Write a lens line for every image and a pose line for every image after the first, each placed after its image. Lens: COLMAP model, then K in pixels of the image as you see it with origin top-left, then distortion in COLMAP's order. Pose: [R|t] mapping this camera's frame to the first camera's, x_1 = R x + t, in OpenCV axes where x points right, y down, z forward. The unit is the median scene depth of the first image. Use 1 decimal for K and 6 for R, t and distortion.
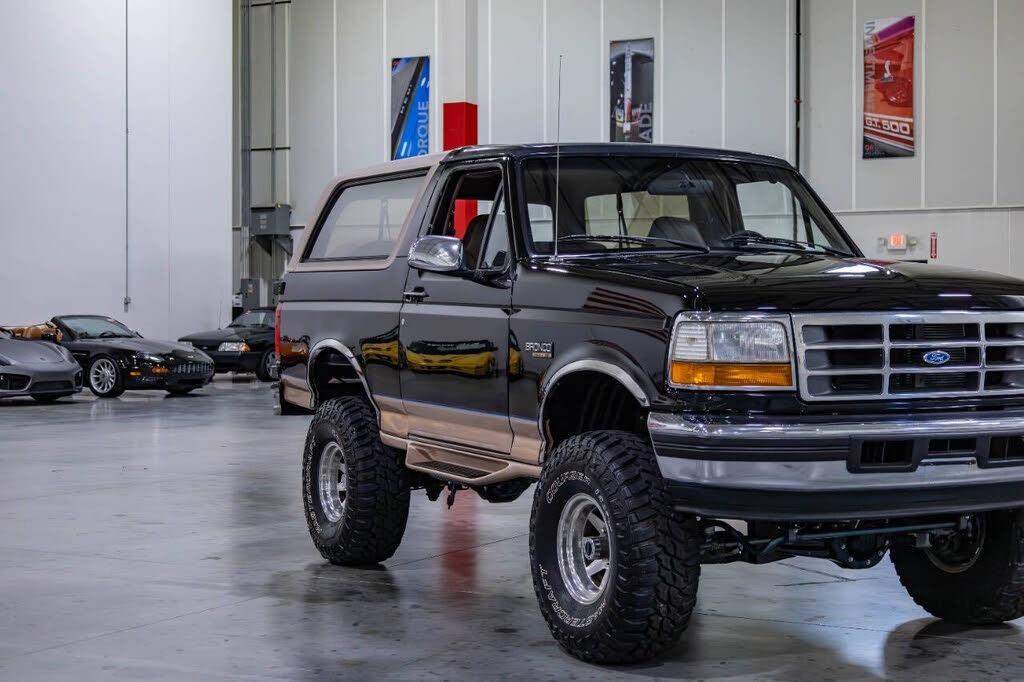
lens RADIAL K [[1717.5, 0, 515.2], [0, 1717.5, 337.9], [0, 0, 1]] dist [0.014583, 0.000000]
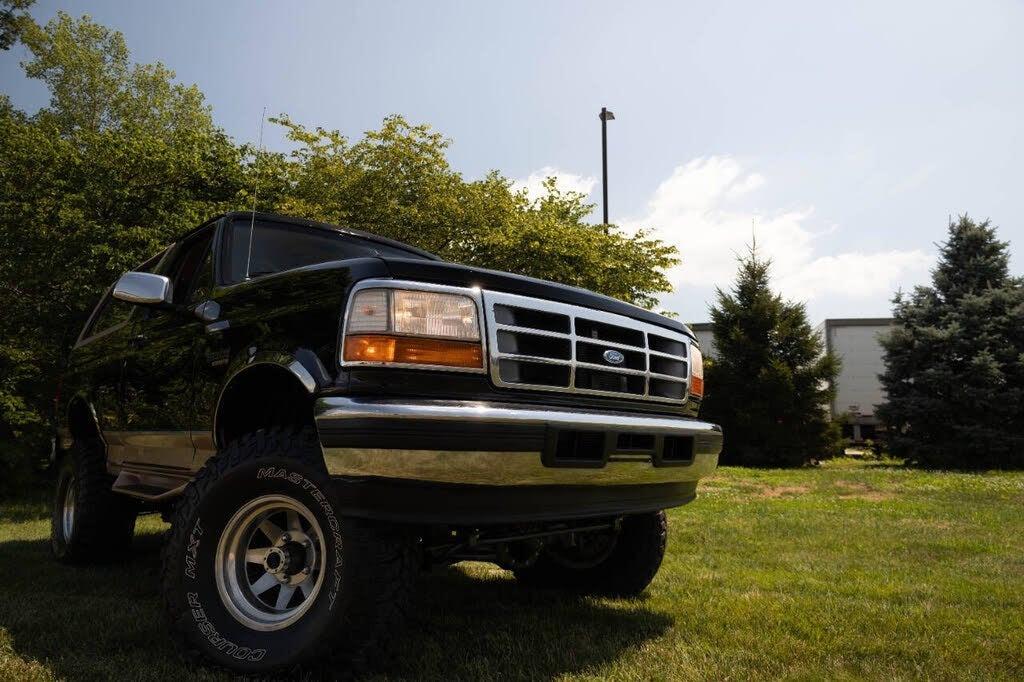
lens RADIAL K [[657.6, 0, 513.4], [0, 657.6, 349.4], [0, 0, 1]] dist [-0.004420, 0.005640]
pose [[0.955997, 0.051862, 0.288755, 0.071305], [-0.002405, 0.985603, -0.169058, 0.070019], [-0.293366, 0.160924, 0.942359, 0.619864]]
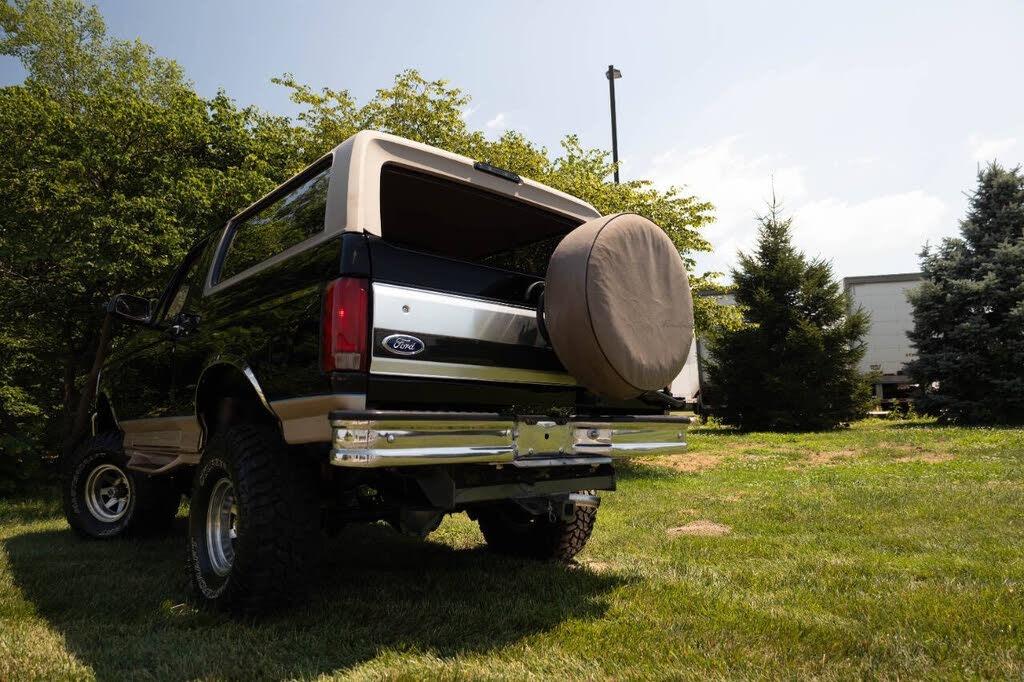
lens RADIAL K [[657.6, 0, 516.7], [0, 657.6, 342.4], [0, 0, 1]] dist [-0.004420, 0.005640]
pose [[0.953023, 0.007408, 0.302807, 0.018677], [0.036382, 0.989663, -0.138718, 0.063137], [-0.300705, 0.143218, 0.942903, 0.725649]]
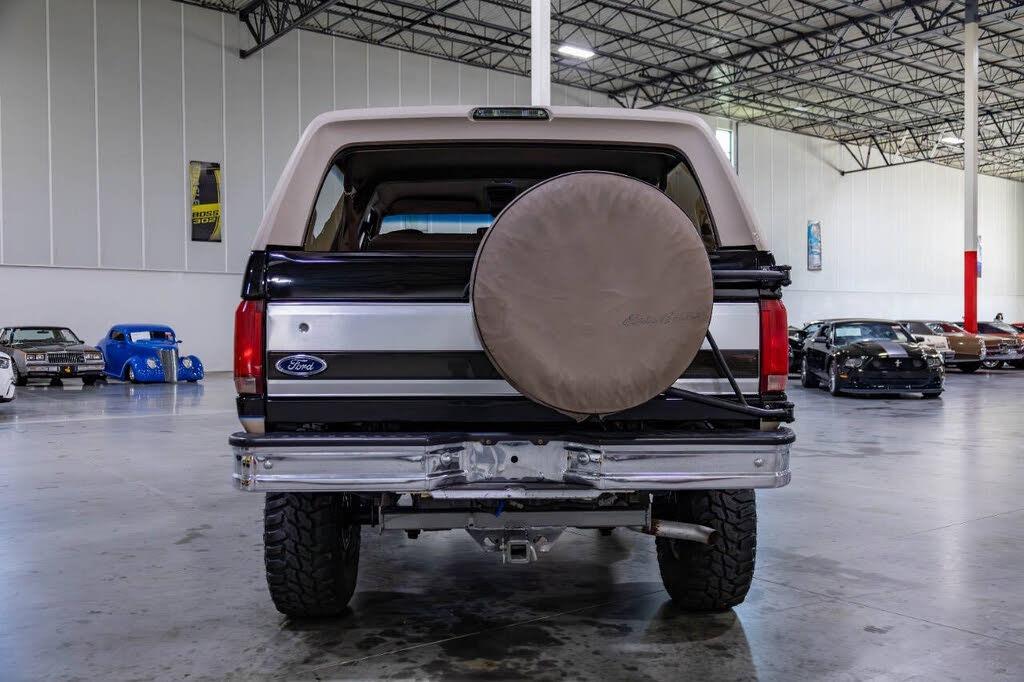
lens RADIAL K [[989.4, 0, 517.0], [0, 989.4, 337.3], [0, 0, 1]] dist [0.011388, 0.000000]
pose [[0.918791, -0.029900, -0.393610, 0.379298], [0.024474, 0.999524, -0.018799, 0.010043], [0.393985, 0.007639, 0.919085, 0.649037]]
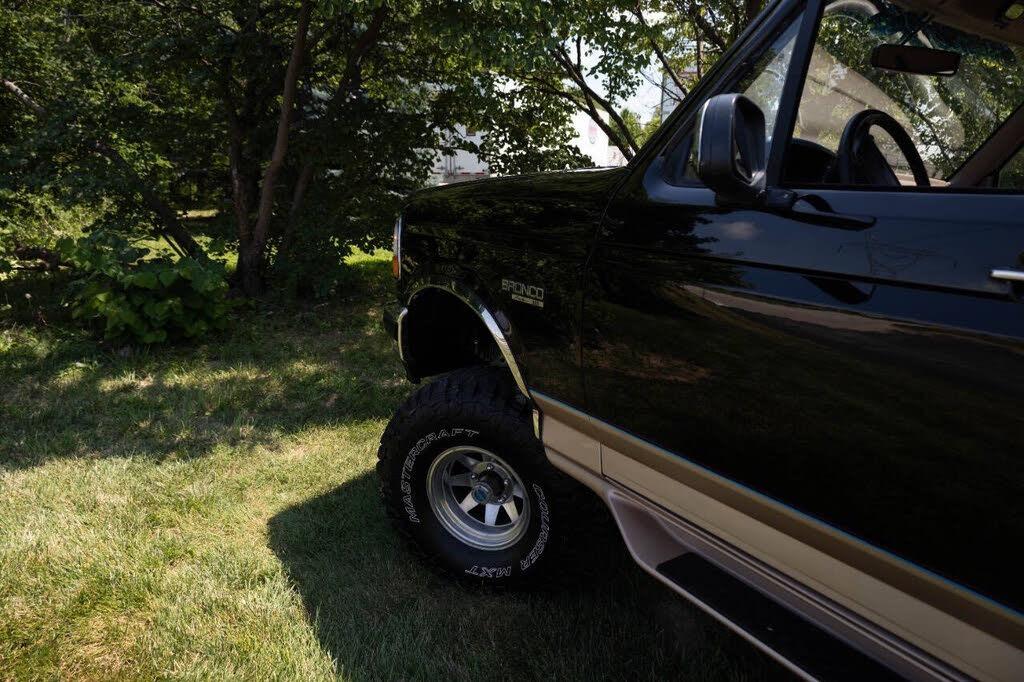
lens RADIAL K [[657.6, 0, 517.6], [0, 657.6, 343.2], [0, 0, 1]] dist [-0.004420, 0.005640]
pose [[0.983355, -0.025620, 0.179877, -0.230117], [-0.016673, 0.973107, 0.229749, -0.055178], [-0.180926, -0.228924, 0.956483, 1.237596]]
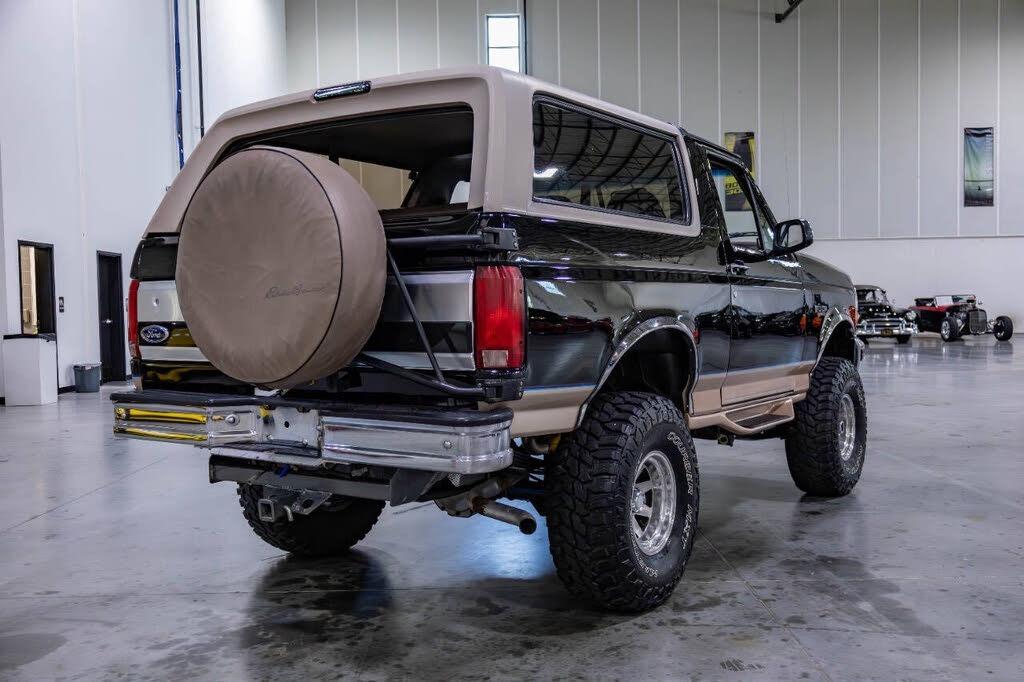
lens RADIAL K [[989.4, 0, 513.7], [0, 989.4, 342.6], [0, 0, 1]] dist [0.011388, 0.000000]
pose [[0.516137, -0.001567, -0.856505, 0.713875], [0.015131, 0.999859, 0.007288, 0.016684], [0.856372, -0.016721, 0.516088, 0.956286]]
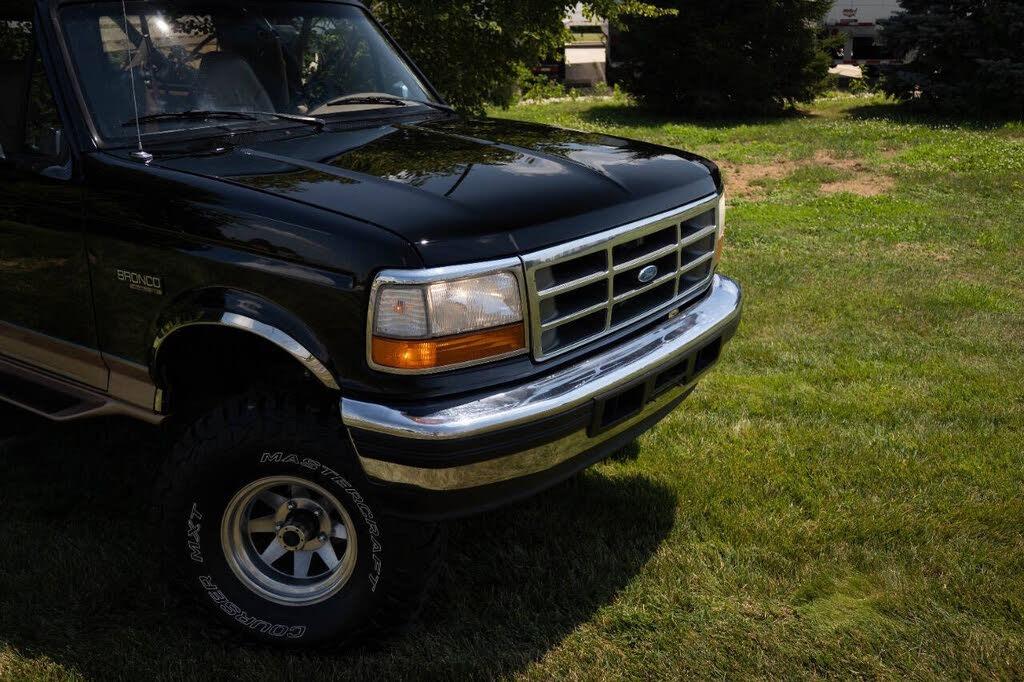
lens RADIAL K [[979.9, 0, 511.7], [0, 979.9, 351.7], [0, 0, 1]] dist [0.025186, 0.000000]
pose [[0.889611, -0.153010, 0.430326, -0.034018], [0.019622, 0.954146, 0.298699, -0.095750], [-0.456298, -0.257282, 0.851821, 0.573384]]
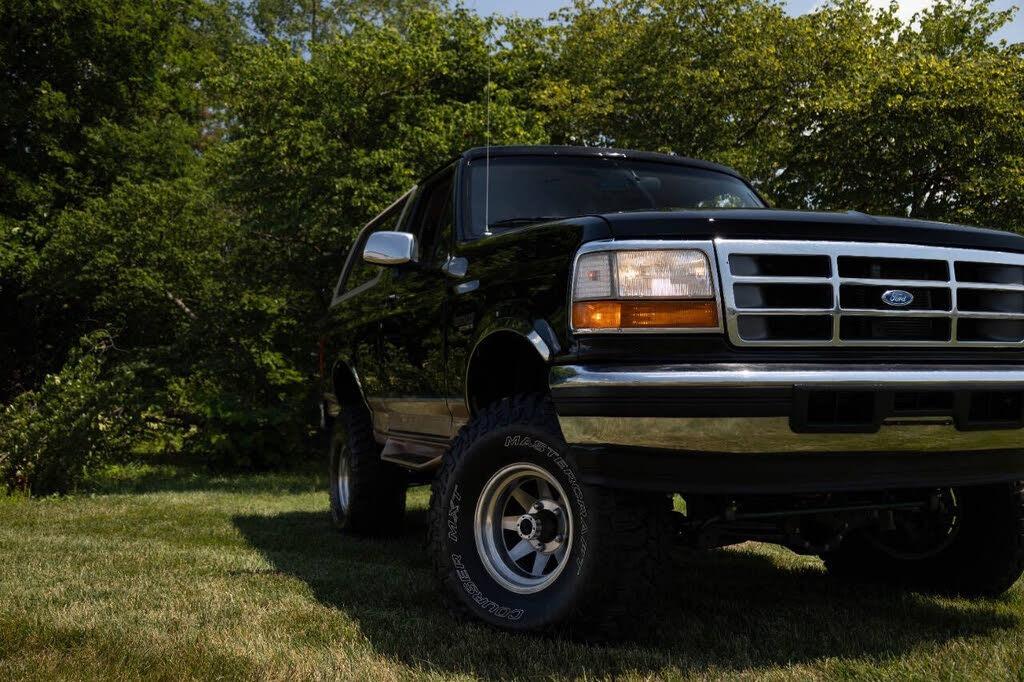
lens RADIAL K [[979.9, 0, 516.1], [0, 979.9, 346.5], [0, 0, 1]] dist [0.025186, 0.000000]
pose [[0.994407, -0.019665, -0.103766, 0.104847], [0.011527, 0.996852, -0.078442, 0.067106], [0.104982, 0.076807, 0.991504, 0.486010]]
